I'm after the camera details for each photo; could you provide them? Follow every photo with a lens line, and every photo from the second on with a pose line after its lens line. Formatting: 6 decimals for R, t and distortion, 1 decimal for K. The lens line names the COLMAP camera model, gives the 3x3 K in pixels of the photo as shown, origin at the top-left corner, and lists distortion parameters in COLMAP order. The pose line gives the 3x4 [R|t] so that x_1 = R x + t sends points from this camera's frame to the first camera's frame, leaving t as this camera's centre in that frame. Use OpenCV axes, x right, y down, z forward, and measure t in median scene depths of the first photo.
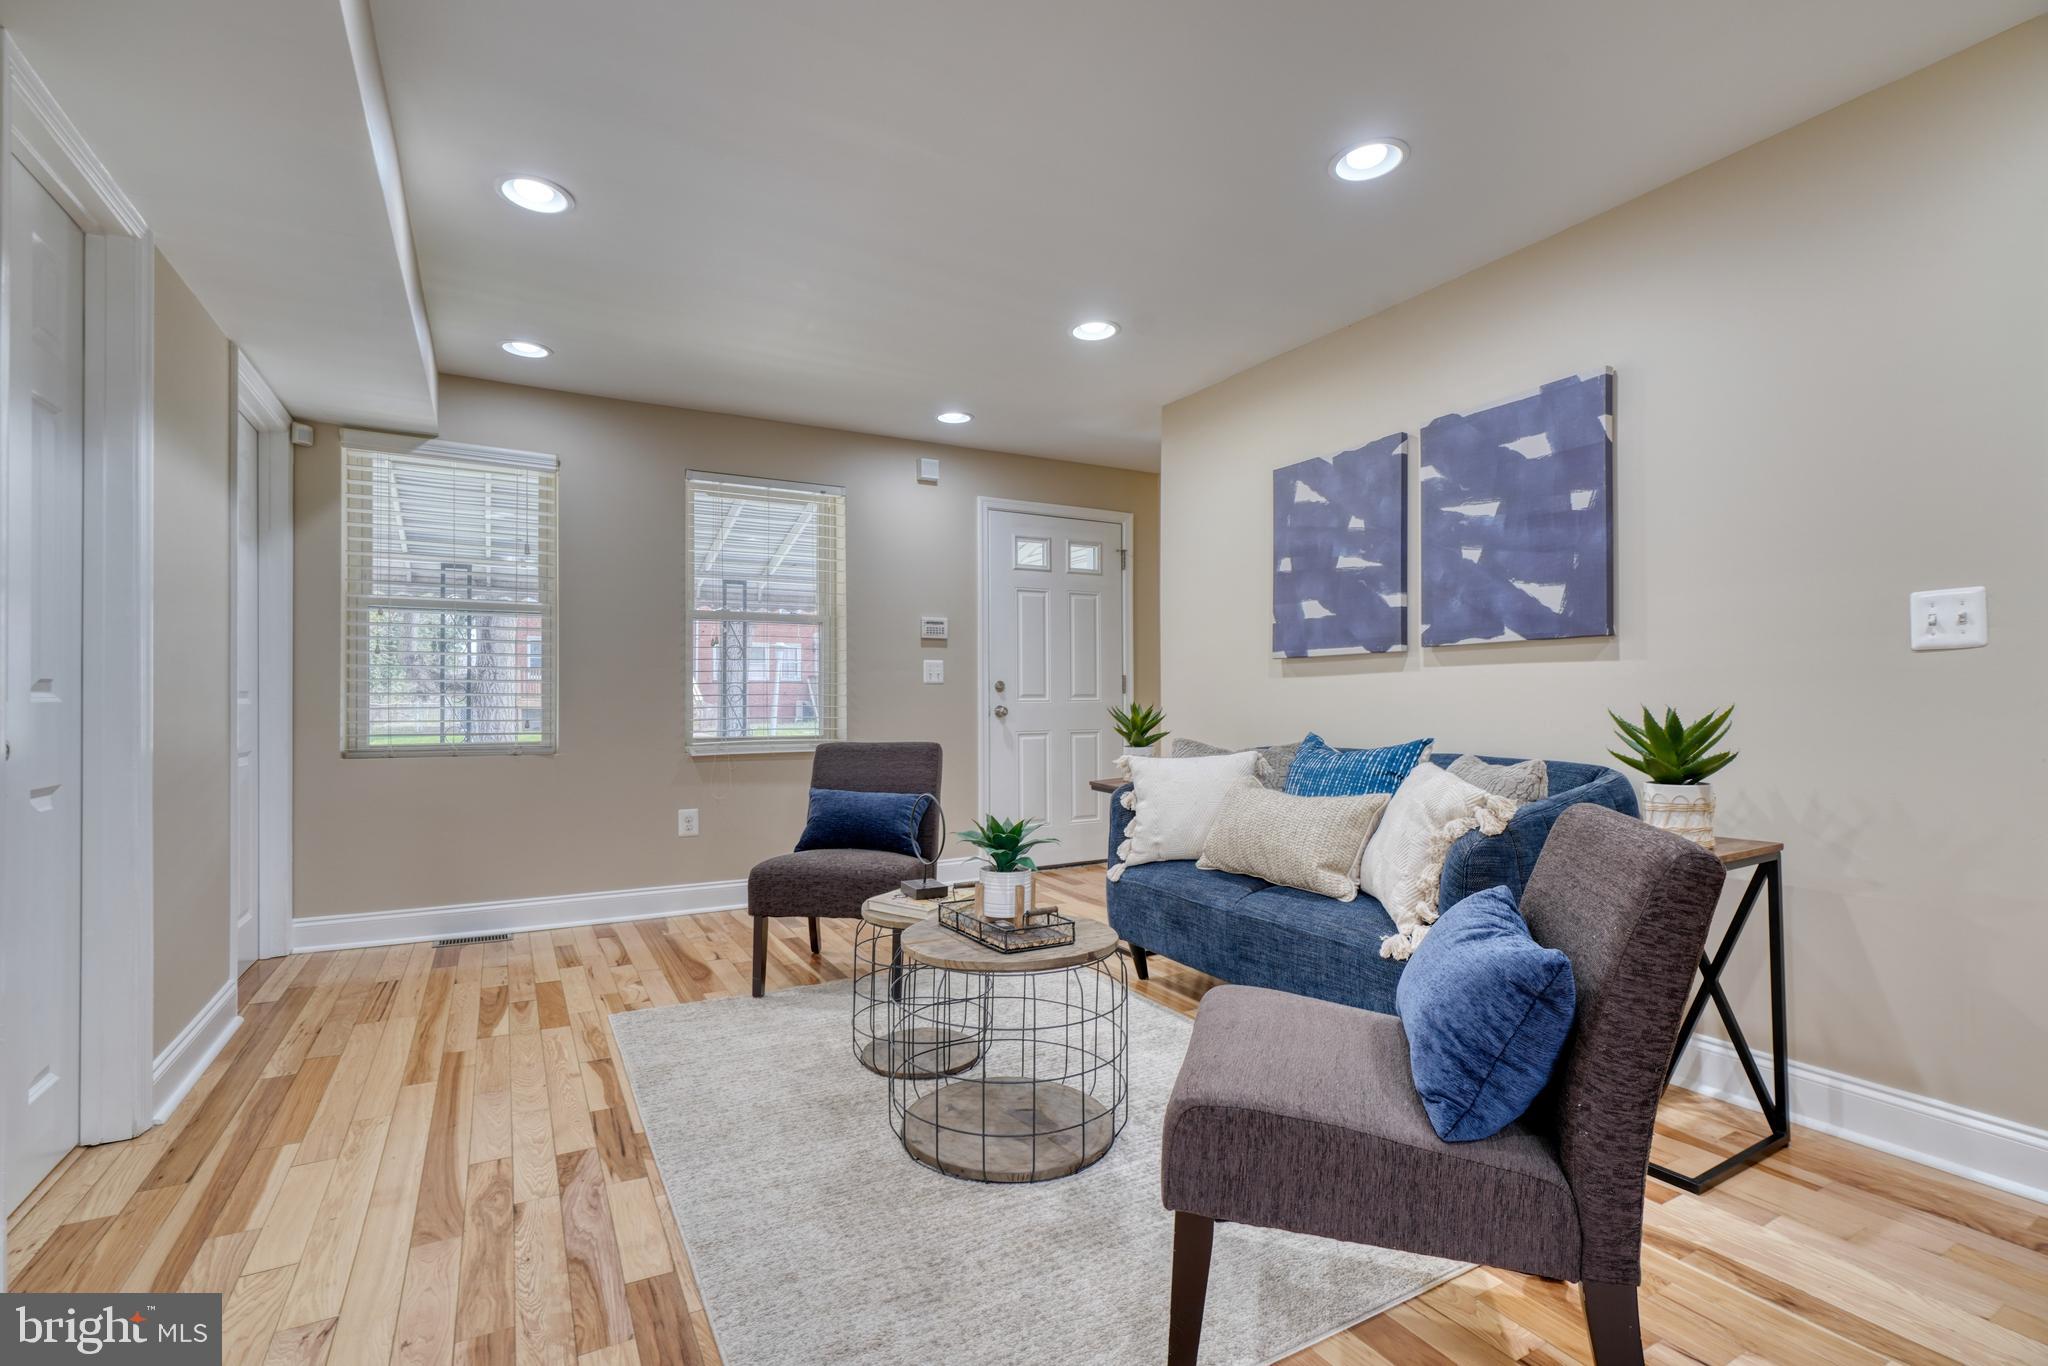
lens RADIAL K [[914.6, 0, 1007.1], [0, 914.6, 698.6], [0, 0, 1]] dist [-0.013004, 0.004822]
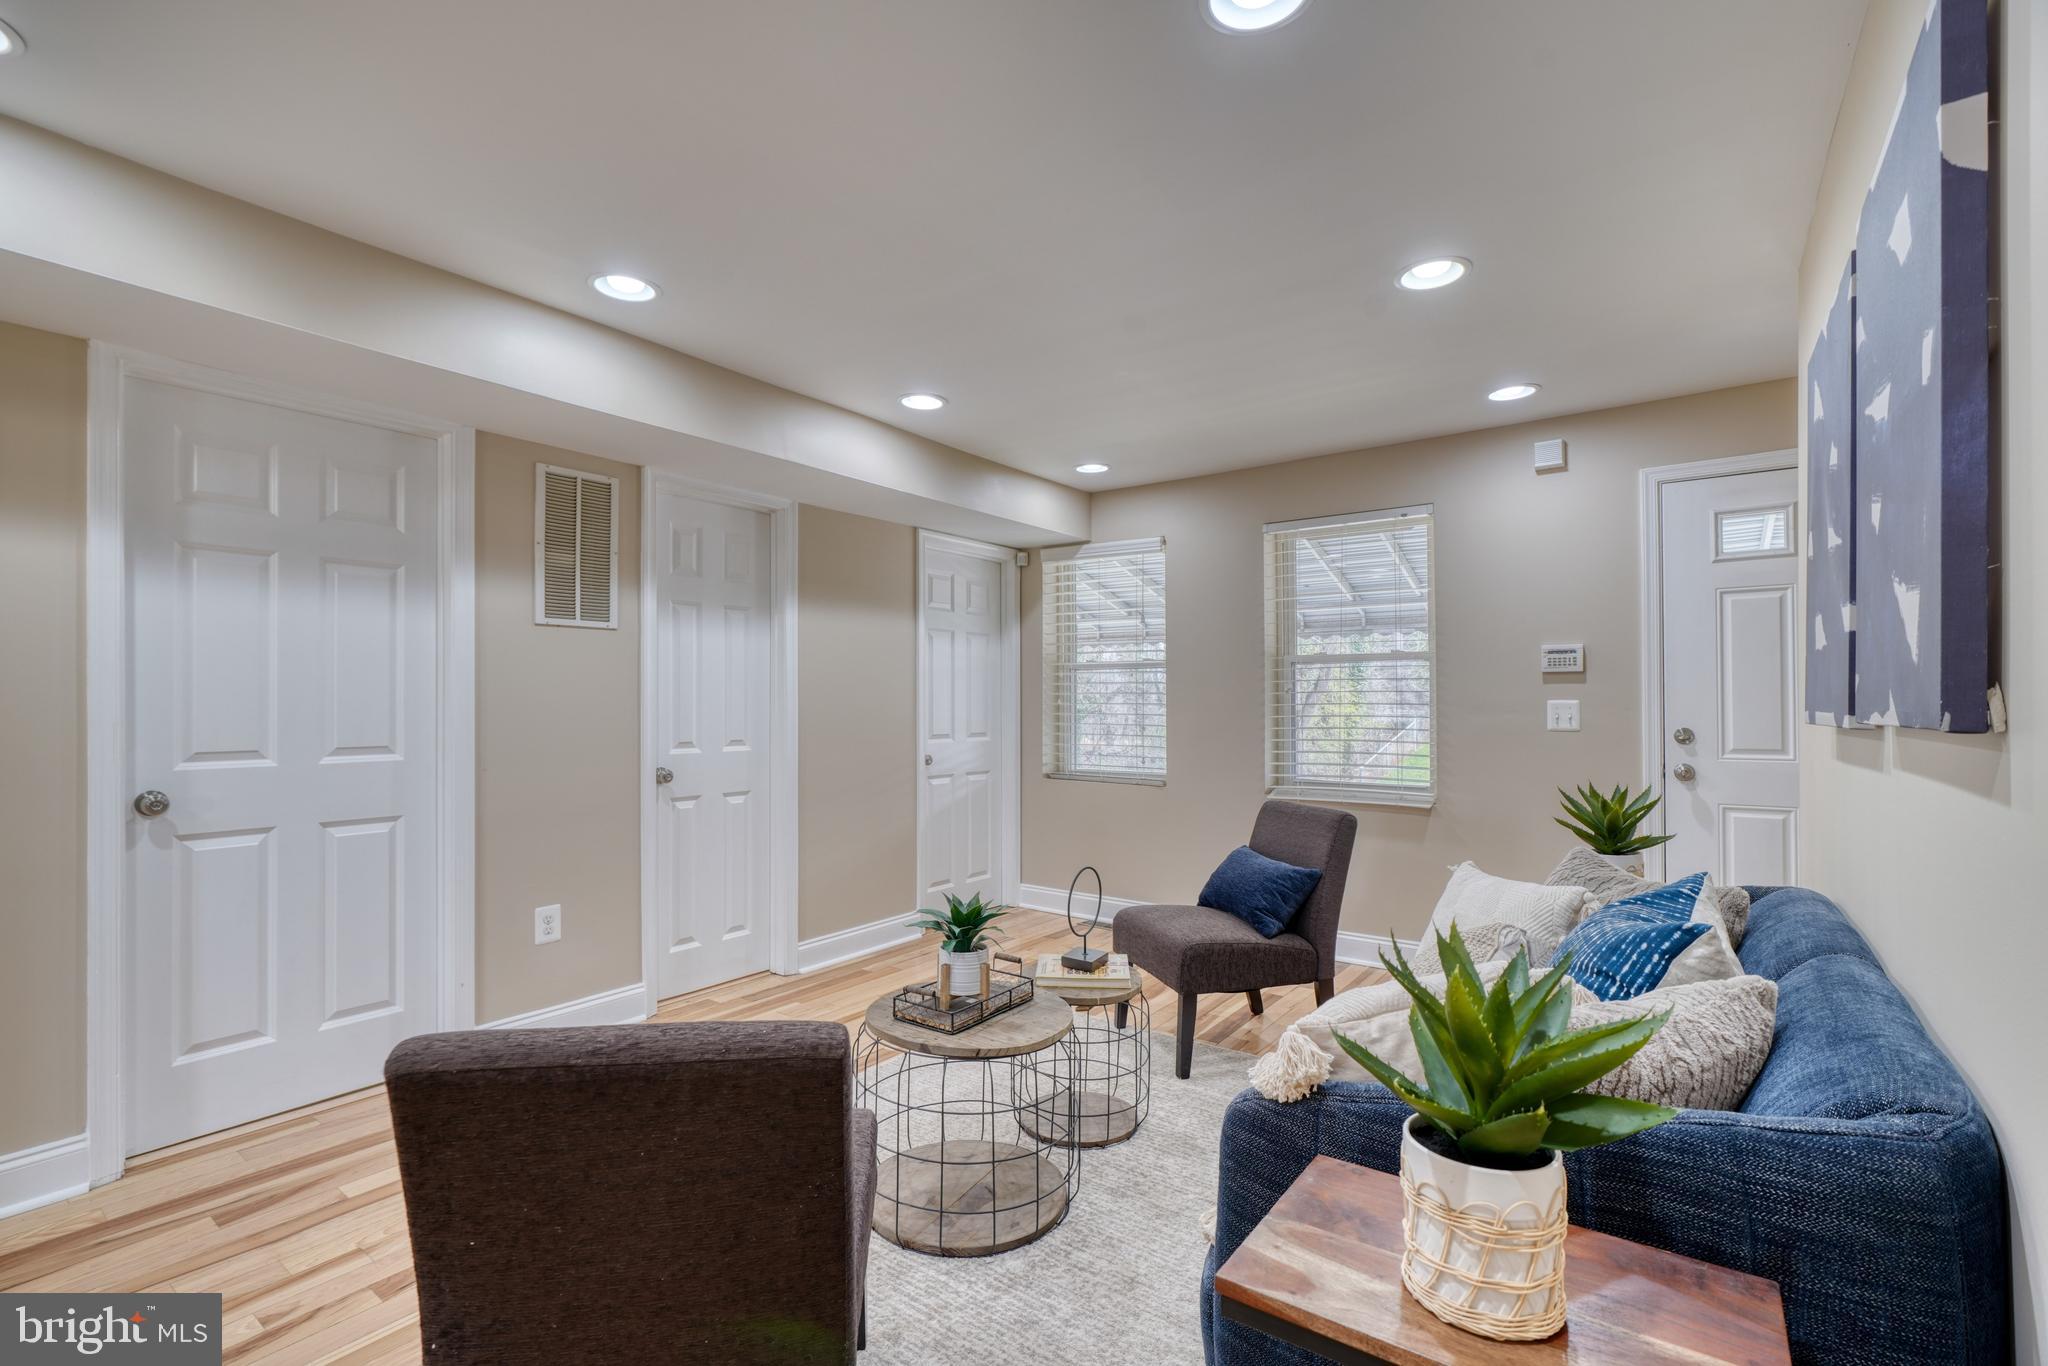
lens RADIAL K [[914.6, 0, 1011.0], [0, 914.6, 697.0], [0, 0, 1]] dist [-0.013004, 0.004822]
pose [[0.413247, -0.004753, -0.910607, 0.733970], [0.001374, 0.999988, -0.004596, -0.072714], [0.910618, 0.000648, 0.413249, 0.459089]]
